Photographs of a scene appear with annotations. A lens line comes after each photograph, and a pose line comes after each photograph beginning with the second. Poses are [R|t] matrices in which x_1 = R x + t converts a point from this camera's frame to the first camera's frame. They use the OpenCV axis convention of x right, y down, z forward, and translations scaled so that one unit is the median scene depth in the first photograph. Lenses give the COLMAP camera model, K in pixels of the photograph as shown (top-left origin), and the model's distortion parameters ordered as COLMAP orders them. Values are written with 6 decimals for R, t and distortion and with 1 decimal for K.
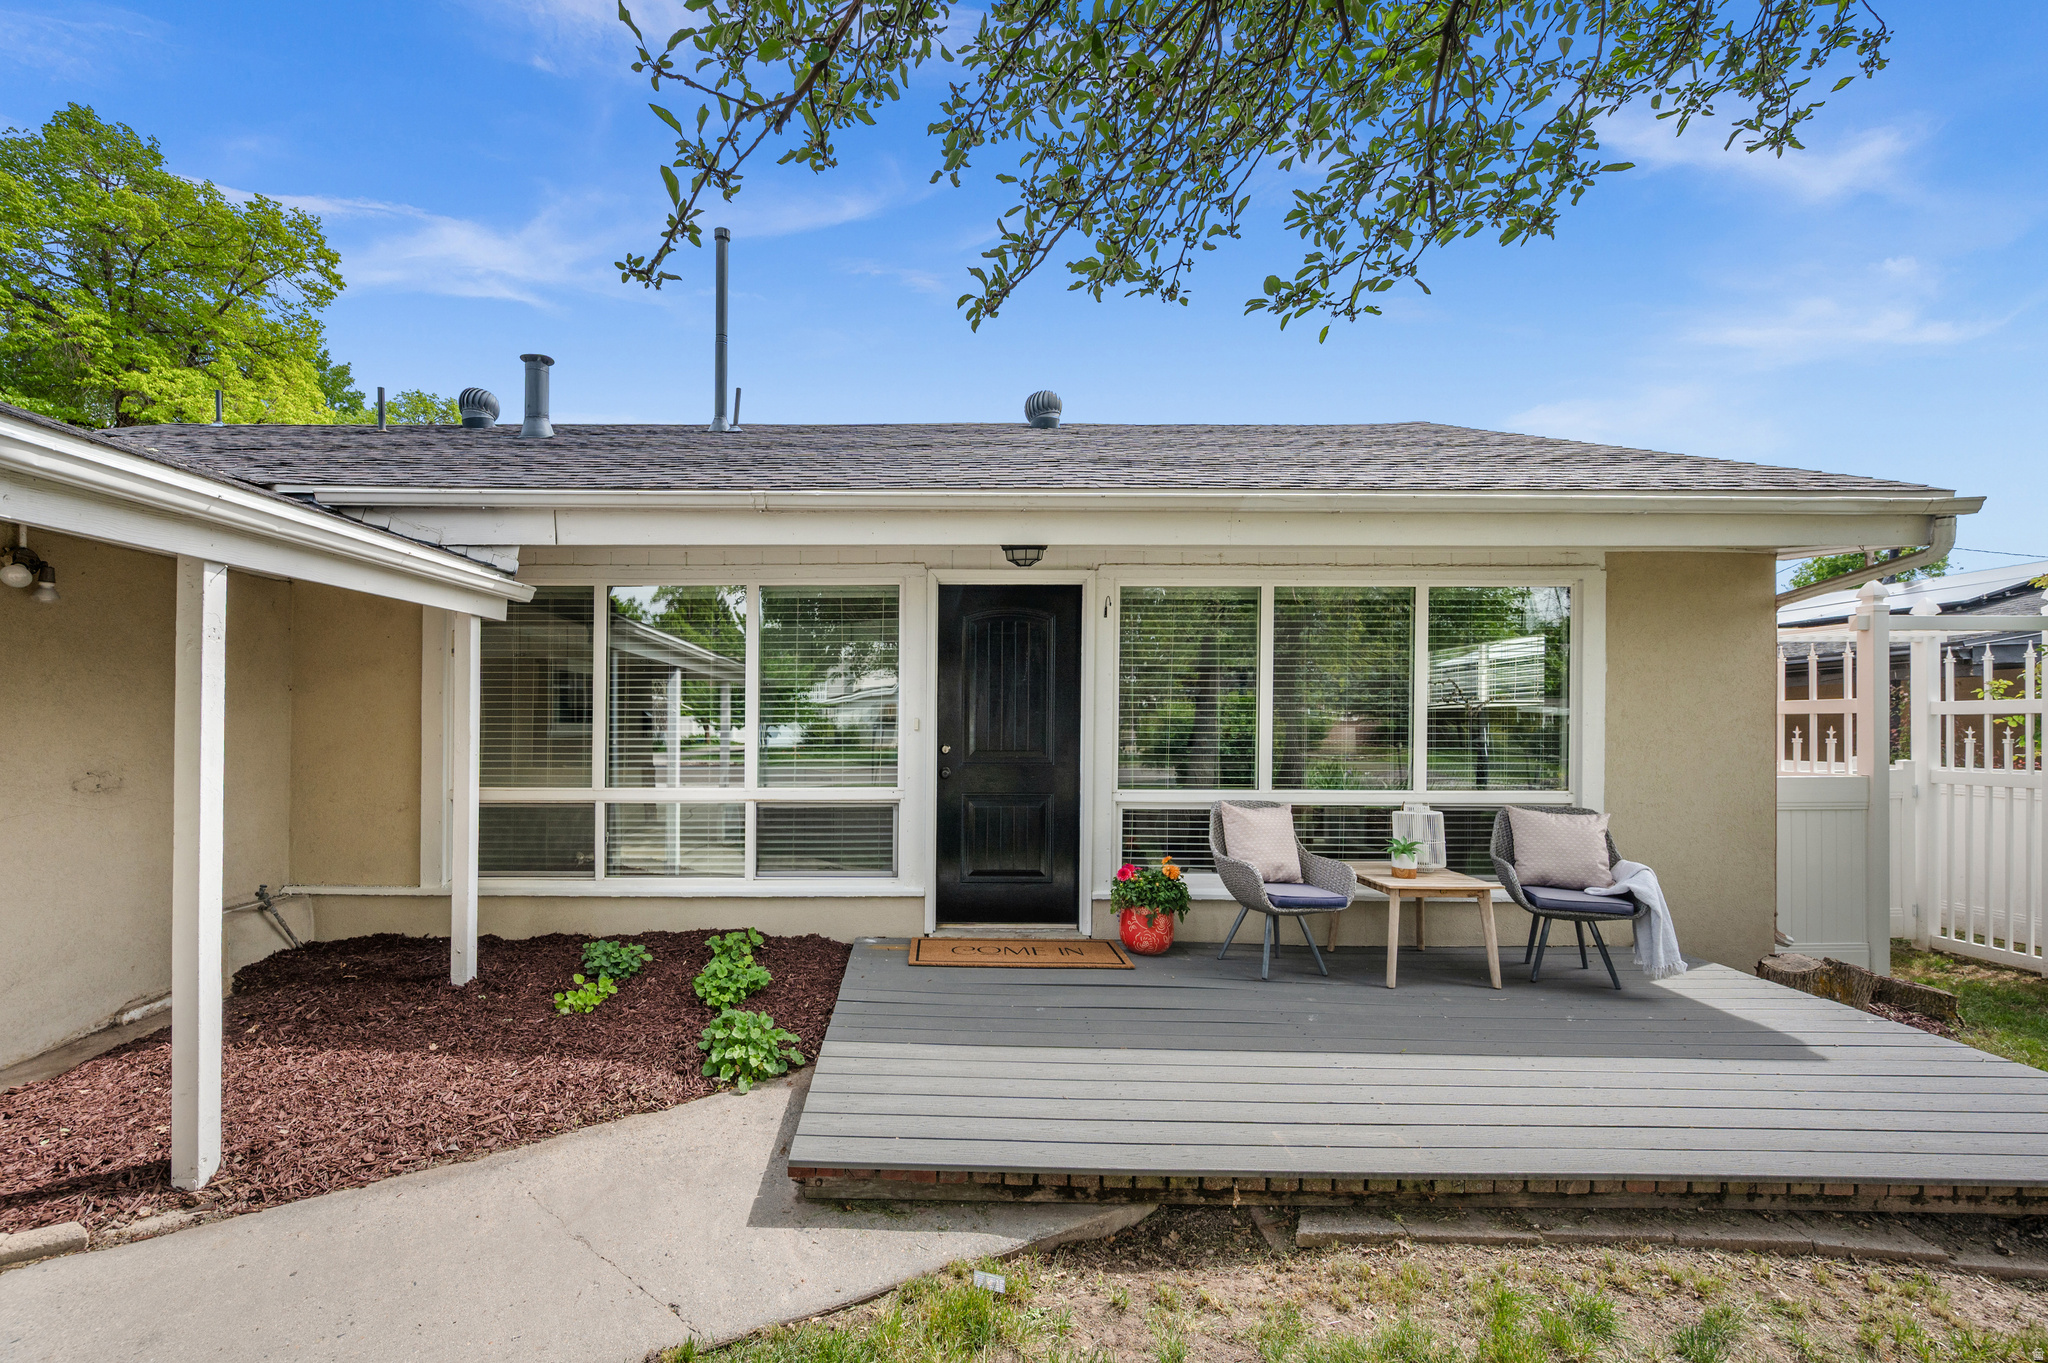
lens RADIAL K [[856.3, 0, 1024.7], [0, 856.3, 713.8], [0, 0, 1]] dist [-0.000495, -0.000160]
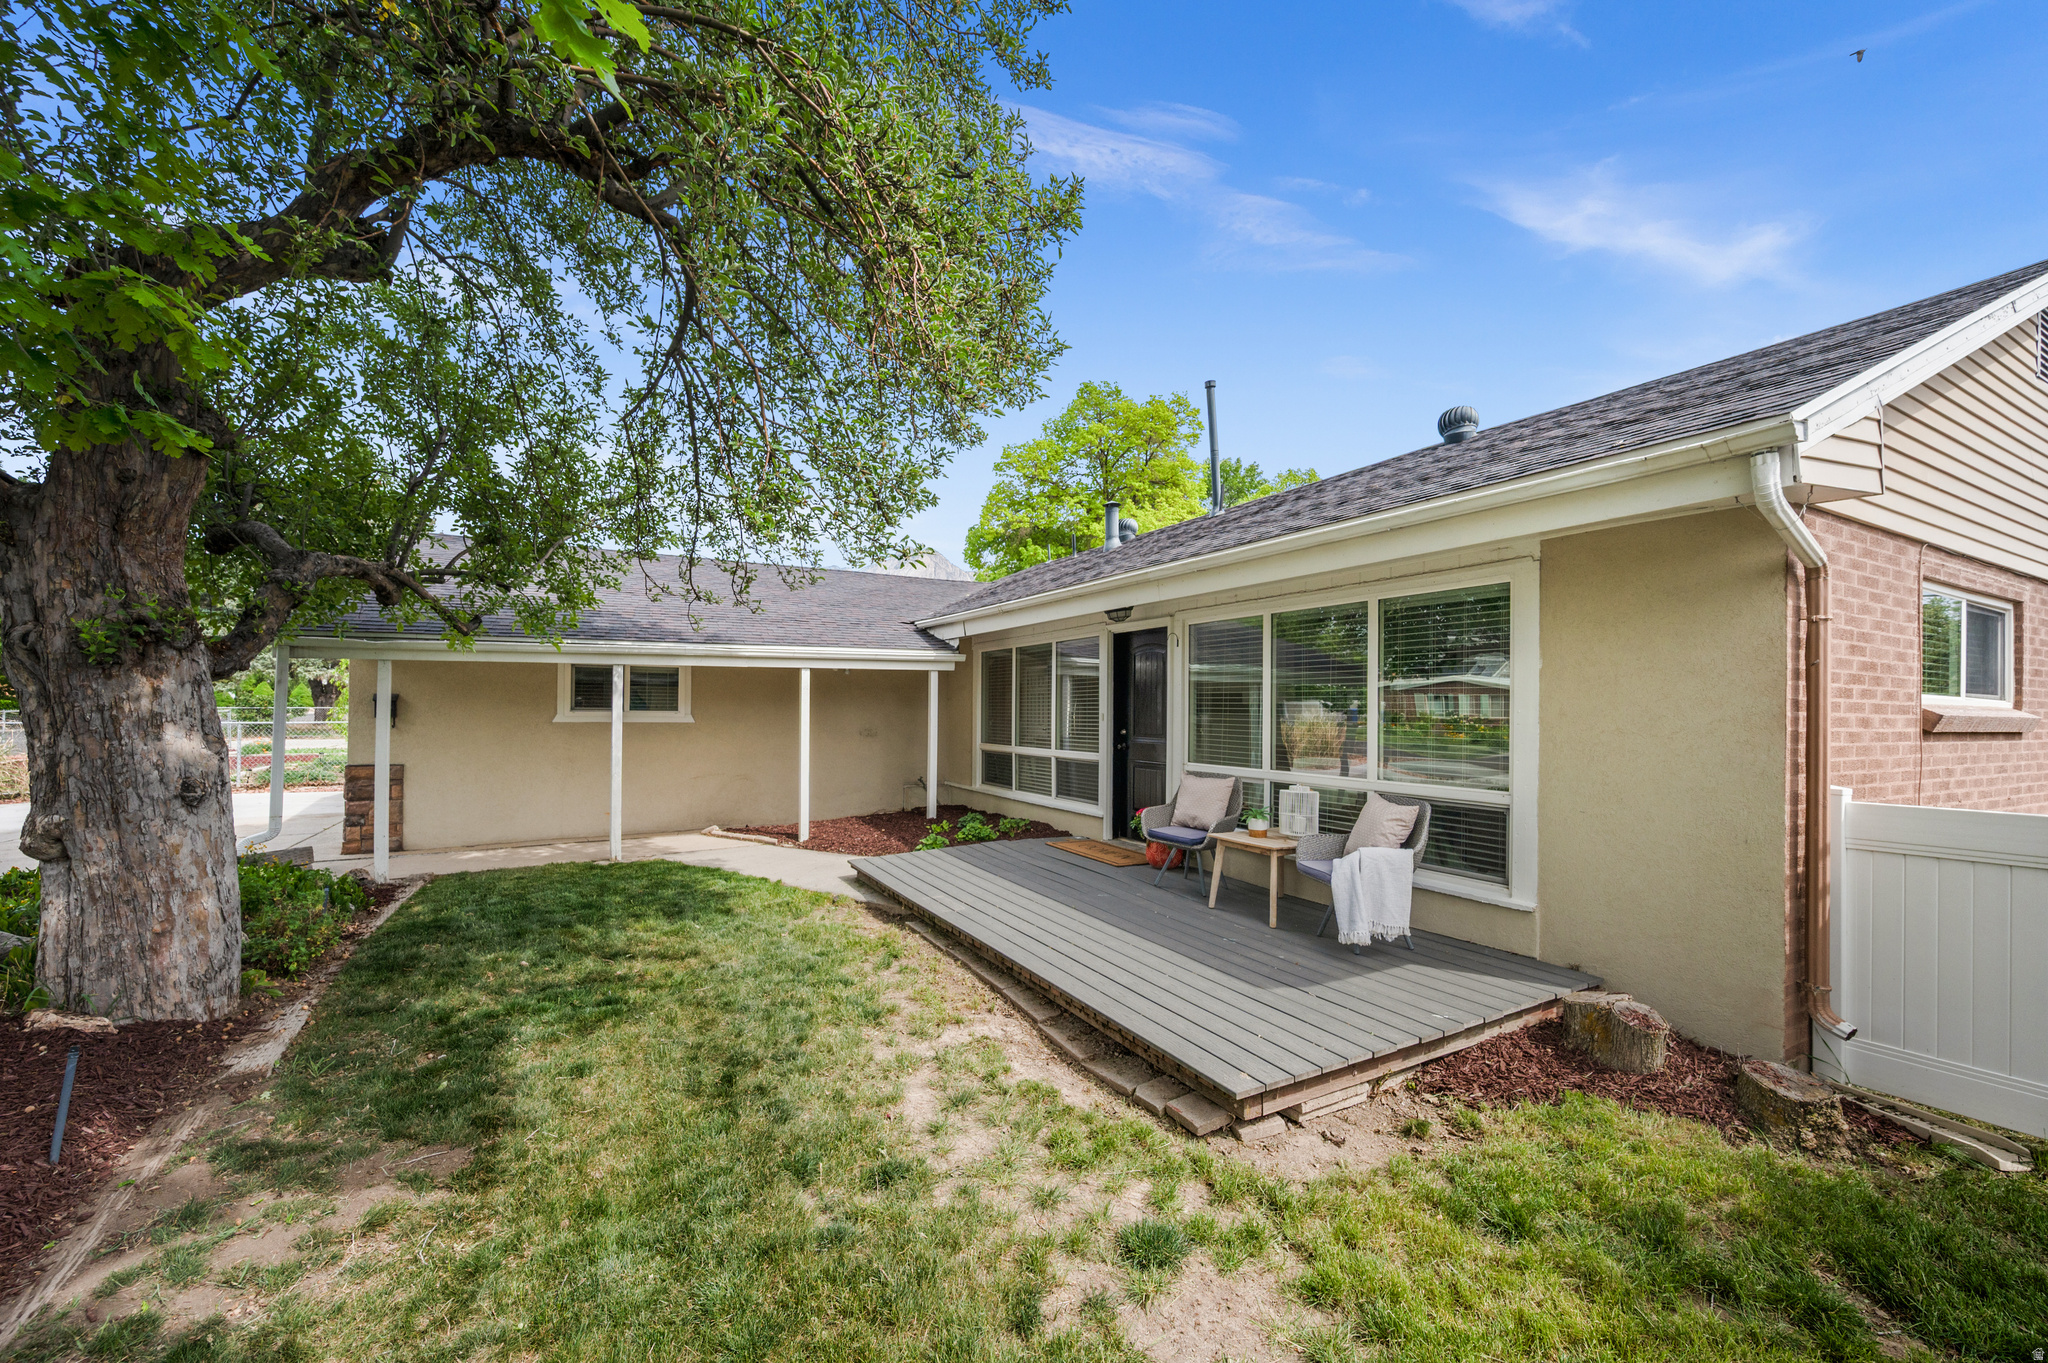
lens RADIAL K [[835.6, 0, 1027.6], [0, 835.6, 696.0], [0, 0, 1]] dist [0.000796, 0.000074]
pose [[0.480658, -0.011986, -0.876826, 1.285625], [0.001362, 0.999916, -0.012922, -0.007887], [0.876907, 0.005017, 0.480634, 0.070998]]
